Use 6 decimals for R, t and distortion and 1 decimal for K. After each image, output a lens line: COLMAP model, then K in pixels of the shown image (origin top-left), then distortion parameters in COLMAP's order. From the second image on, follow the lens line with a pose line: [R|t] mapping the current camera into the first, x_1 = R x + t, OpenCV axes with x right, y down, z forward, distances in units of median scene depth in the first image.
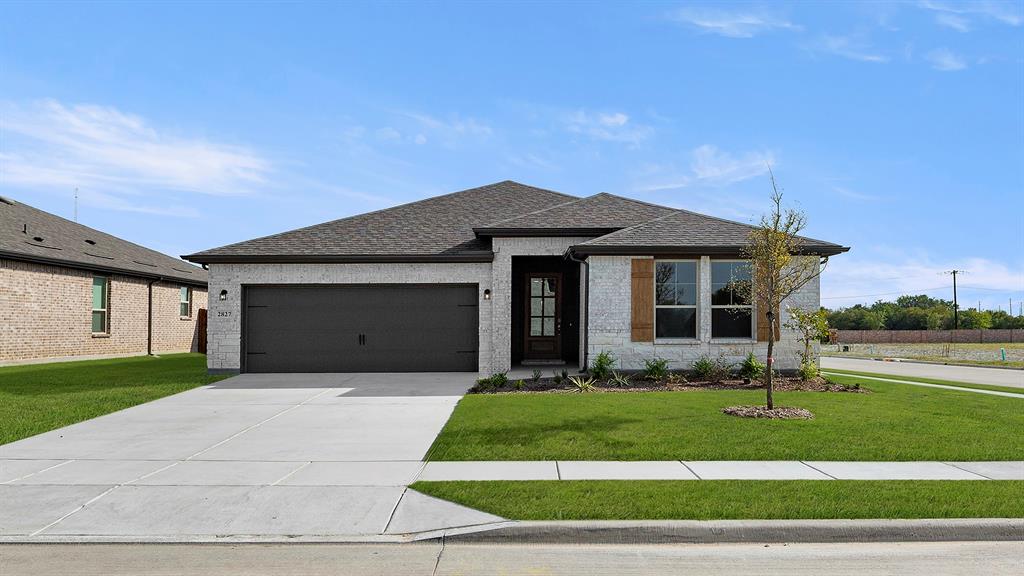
lens RADIAL K [[414.1, 0, 512.0], [0, 414.1, 288.0], [0, 0, 1]] dist [0.000971, 0.000027]
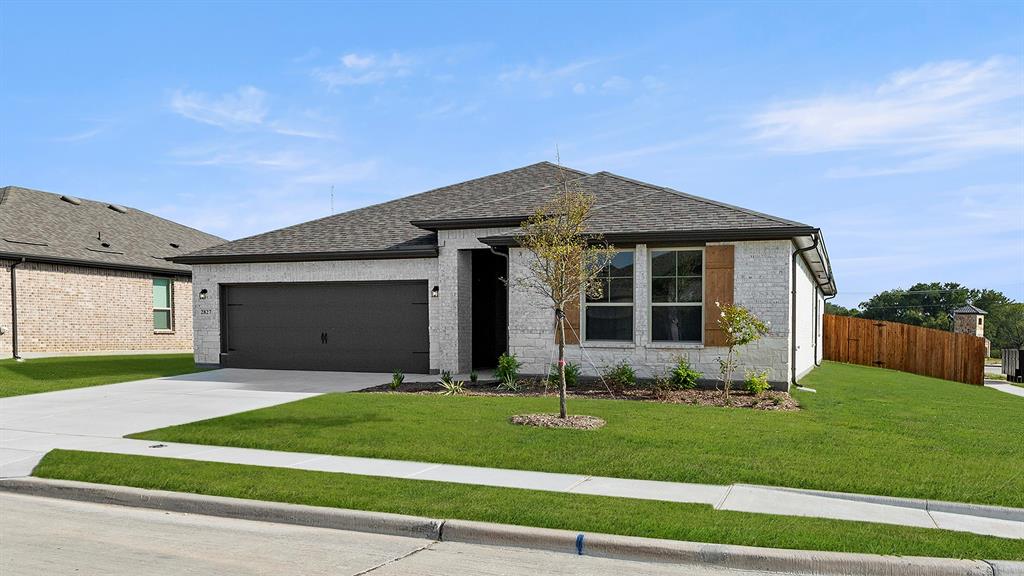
lens RADIAL K [[476.8, 0, 512.0], [0, 476.8, 288.0], [0, 0, 1]] dist [0.001902, 0.000106]
pose [[0.973595, -0.008912, -0.228107, 0.350797], [0.010583, 0.999925, 0.006103, 0.002622], [0.228036, -0.008356, 0.973617, -0.008003]]
